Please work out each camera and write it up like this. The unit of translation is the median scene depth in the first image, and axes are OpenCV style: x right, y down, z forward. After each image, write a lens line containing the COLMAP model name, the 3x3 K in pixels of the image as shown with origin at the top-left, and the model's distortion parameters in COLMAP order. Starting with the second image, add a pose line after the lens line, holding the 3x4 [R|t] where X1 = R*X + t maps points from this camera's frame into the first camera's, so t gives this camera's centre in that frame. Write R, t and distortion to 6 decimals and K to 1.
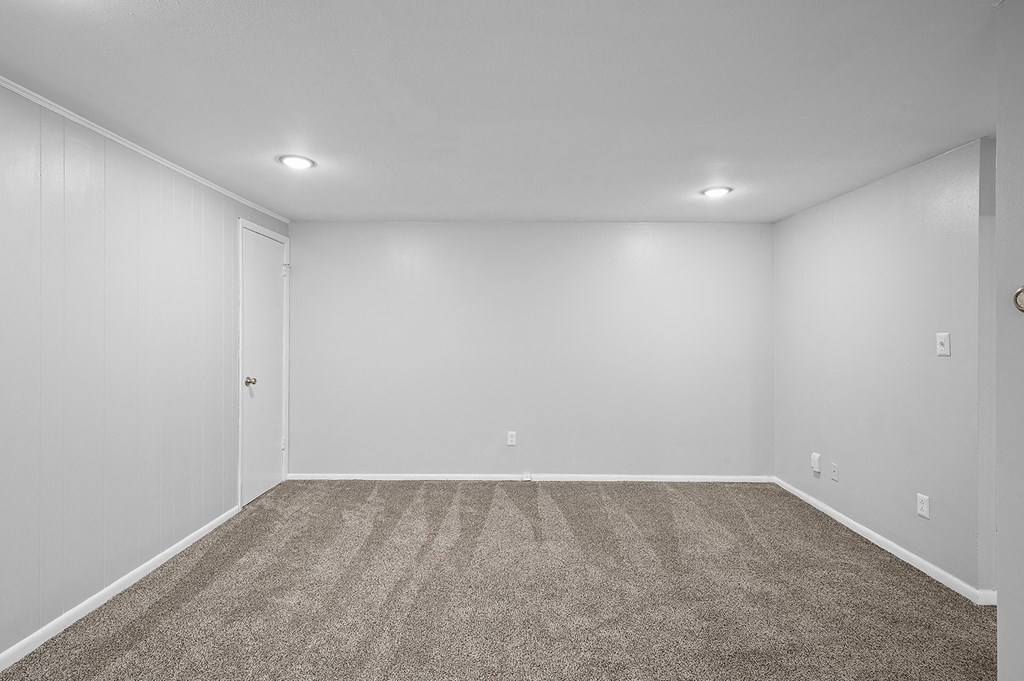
lens RADIAL K [[474.1, 0, 508.3], [0, 474.1, 333.9], [0, 0, 1]] dist [0.000152, -0.000601]
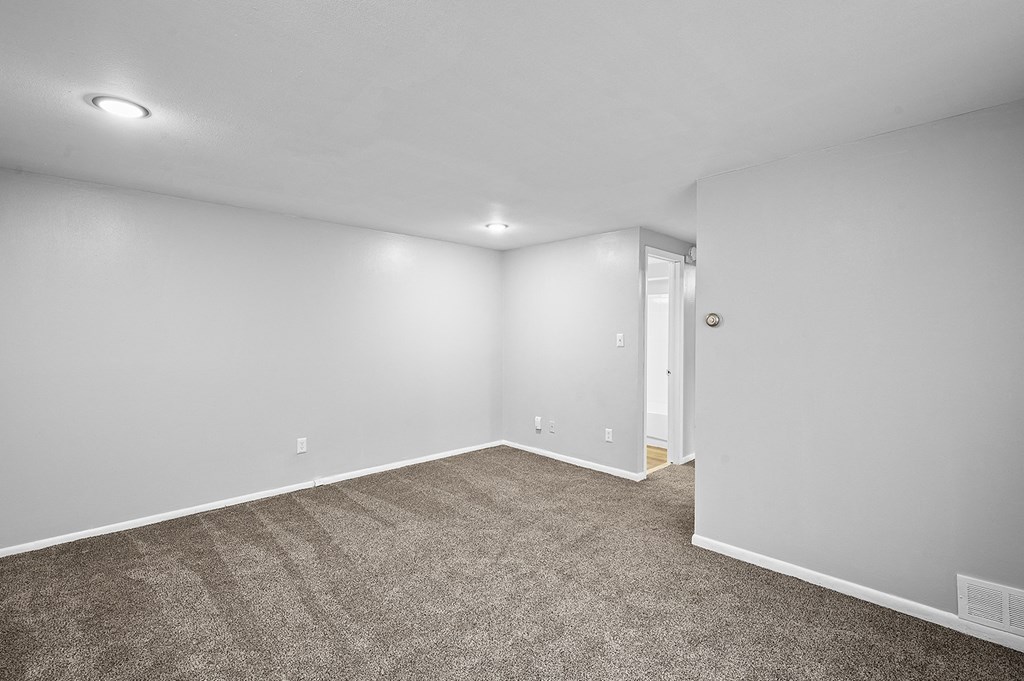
lens RADIAL K [[474.1, 0, 515.4], [0, 474.1, 339.4], [0, 0, 1]] dist [0.000152, -0.000601]
pose [[0.703159, -0.010080, 0.710961, -0.460323], [0.005222, 0.999946, 0.009012, 0.001466], [-0.711013, -0.002624, 0.703174, 0.033651]]
